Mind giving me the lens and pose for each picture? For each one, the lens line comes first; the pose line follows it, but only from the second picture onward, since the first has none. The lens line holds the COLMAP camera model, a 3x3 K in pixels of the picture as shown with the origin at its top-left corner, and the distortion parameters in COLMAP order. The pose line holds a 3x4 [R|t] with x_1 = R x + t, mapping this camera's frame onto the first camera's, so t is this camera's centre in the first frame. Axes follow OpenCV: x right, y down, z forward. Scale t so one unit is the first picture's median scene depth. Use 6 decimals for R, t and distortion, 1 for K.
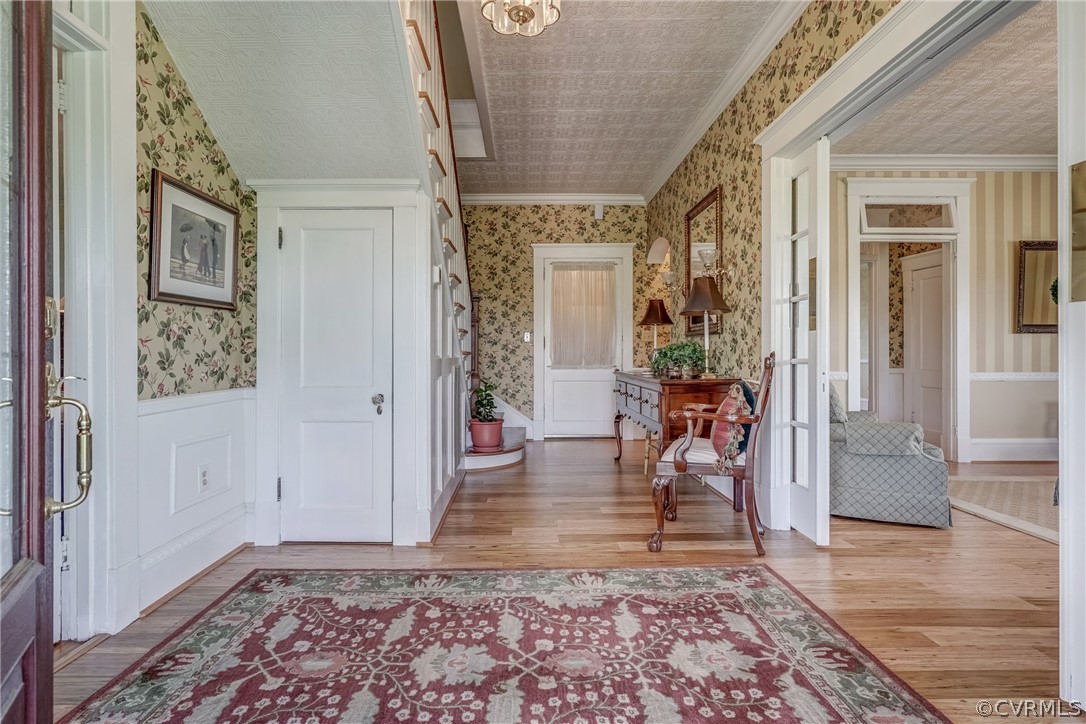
lens RADIAL K [[517.8, 0, 518.2], [0, 517.8, 356.7], [0, 0, 1]] dist [-0.000305, 0.001481]
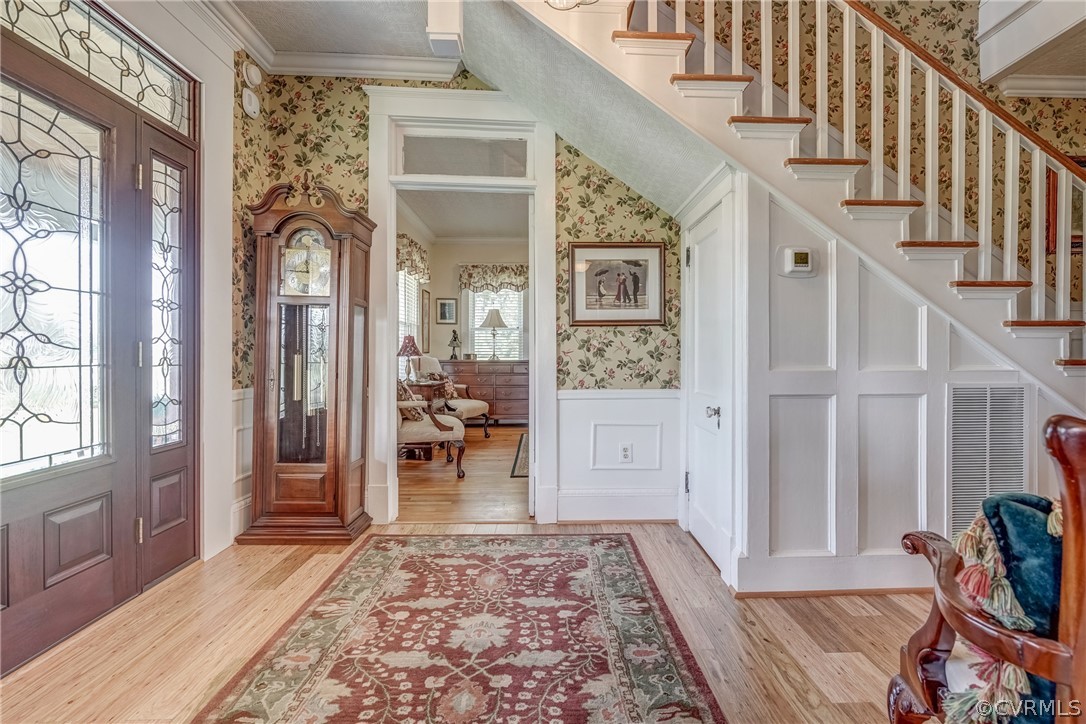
lens RADIAL K [[493.1, 0, 549.3], [0, 493.1, 356.3], [0, 0, 1]] dist [-0.002539, 0.001600]
pose [[0.054620, 0.005860, -0.998490, 0.703701], [-0.003531, 0.999978, 0.005675, -0.025078], [0.998501, 0.003216, 0.054640, 0.778371]]
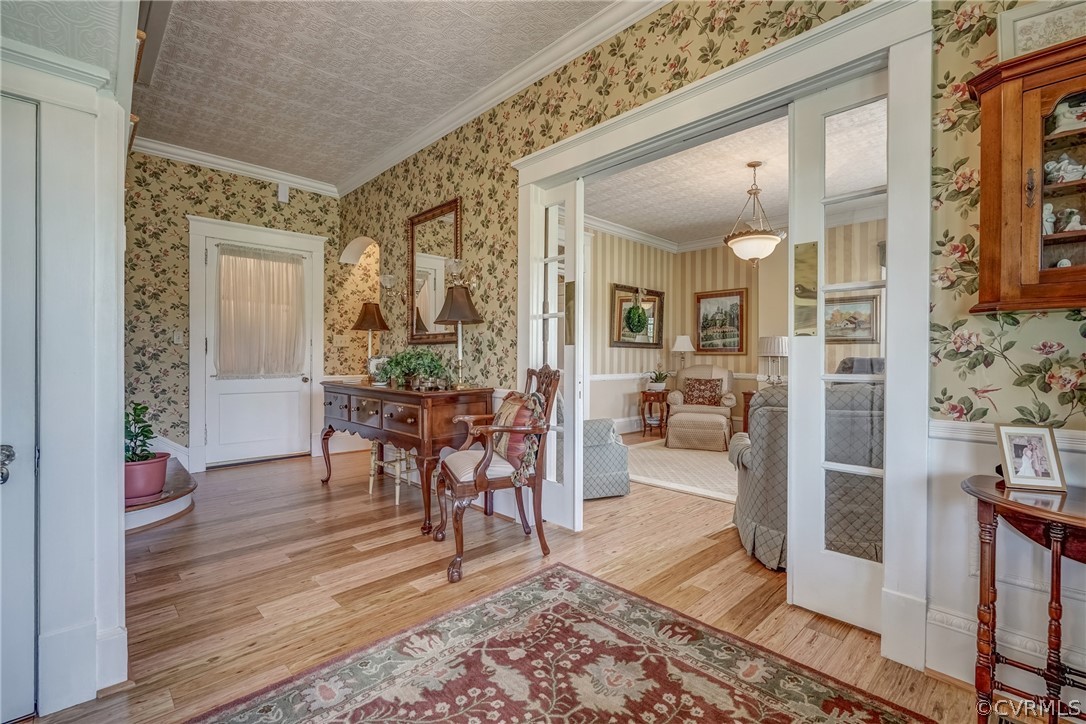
lens RADIAL K [[493.1, 0, 541.9], [0, 493.1, 362.1], [0, 0, 1]] dist [-0.002539, 0.001600]
pose [[0.715578, -0.001559, 0.698531, -0.266377], [-0.004054, 0.999971, 0.006385, -0.022497], [-0.698521, -0.007400, 0.715551, 0.298671]]
